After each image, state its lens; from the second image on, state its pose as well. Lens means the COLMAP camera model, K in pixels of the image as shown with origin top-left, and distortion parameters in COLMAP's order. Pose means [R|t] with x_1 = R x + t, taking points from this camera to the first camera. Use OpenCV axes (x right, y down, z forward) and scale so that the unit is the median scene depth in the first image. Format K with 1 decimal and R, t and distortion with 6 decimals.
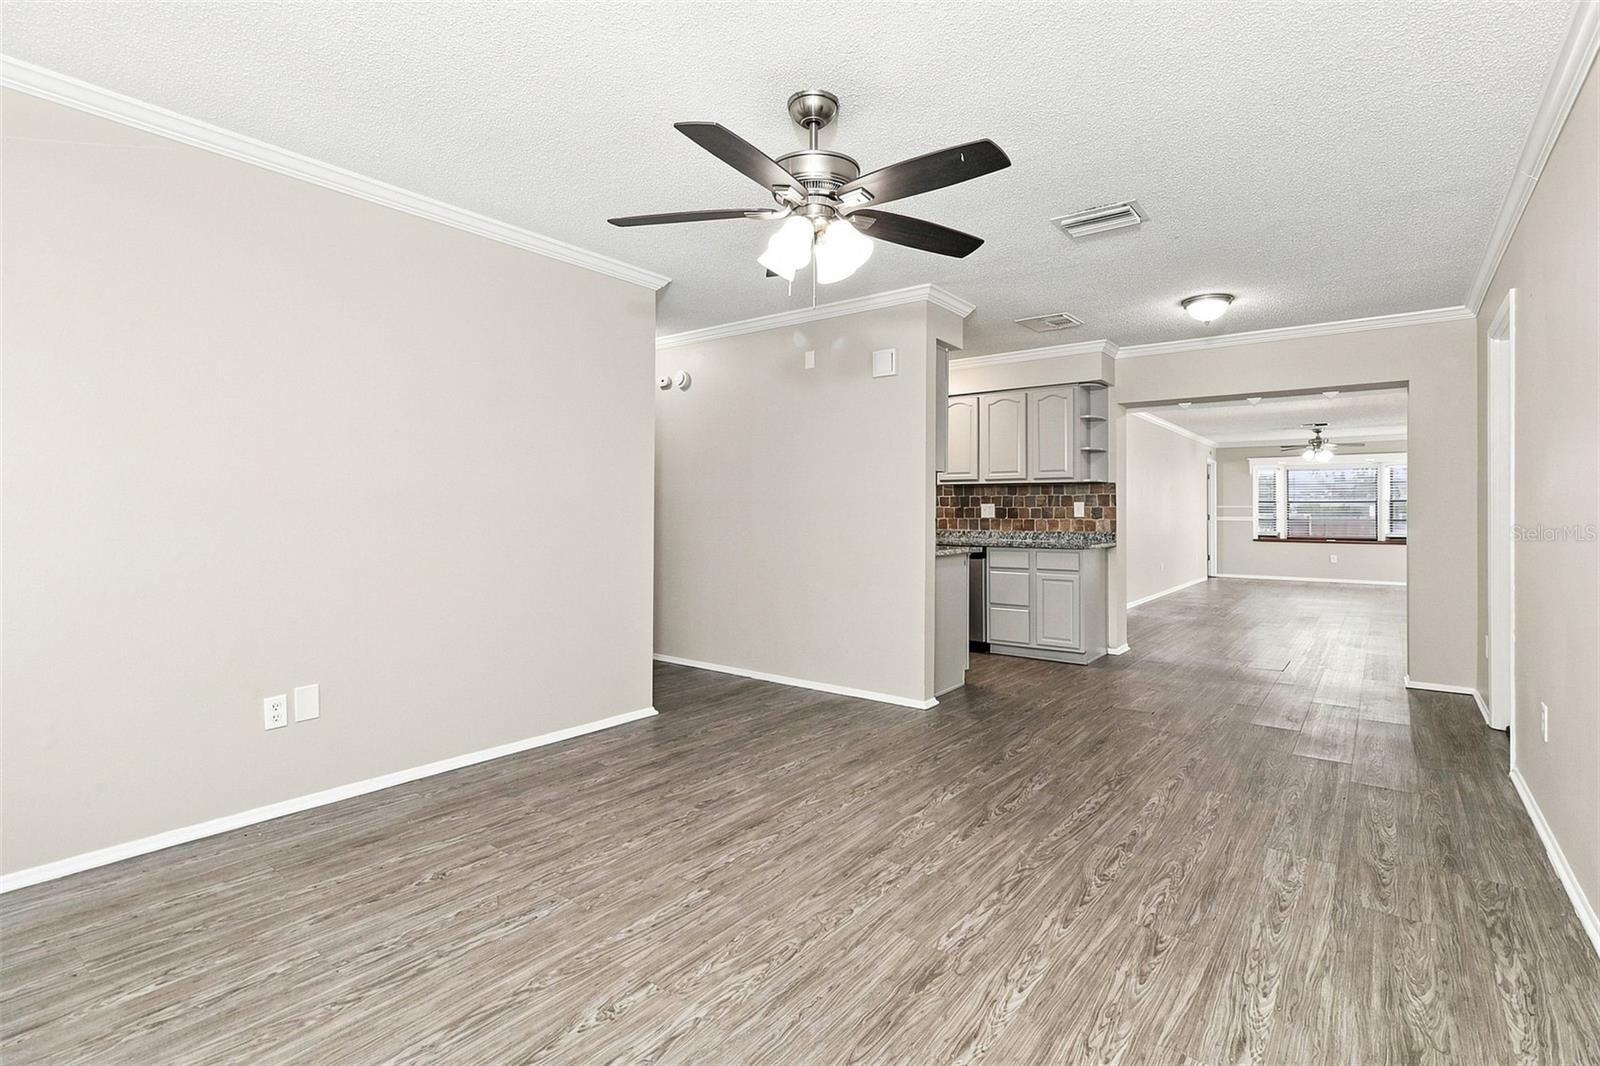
lens RADIAL K [[748.1, 0, 816.4], [0, 748.1, 522.6], [0, 0, 1]] dist [0.018929, 0.000077]
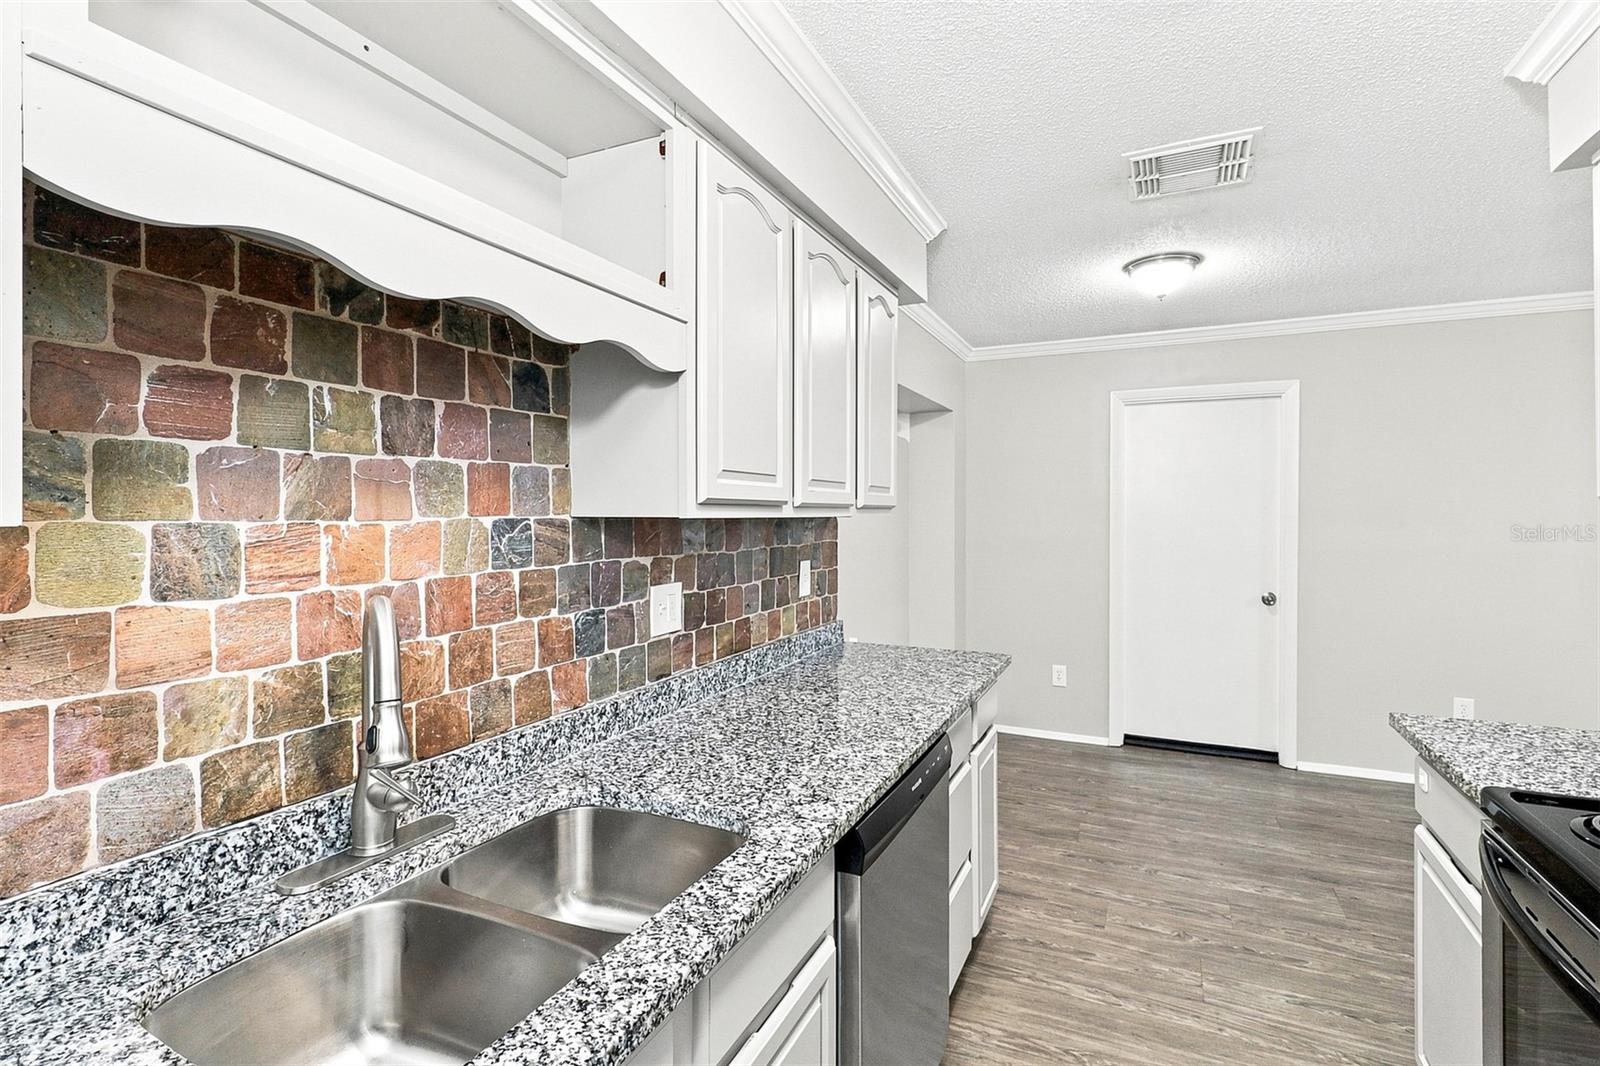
lens RADIAL K [[748.1, 0, 816.4], [0, 748.1, 522.6], [0, 0, 1]] dist [0.018929, 0.000077]
pose [[-0.214468, -0.018686, 0.976552, -0.060277], [0.009359, 0.999732, 0.021185, -0.057441], [-0.976686, 0.013683, -0.214236, 1.072540]]
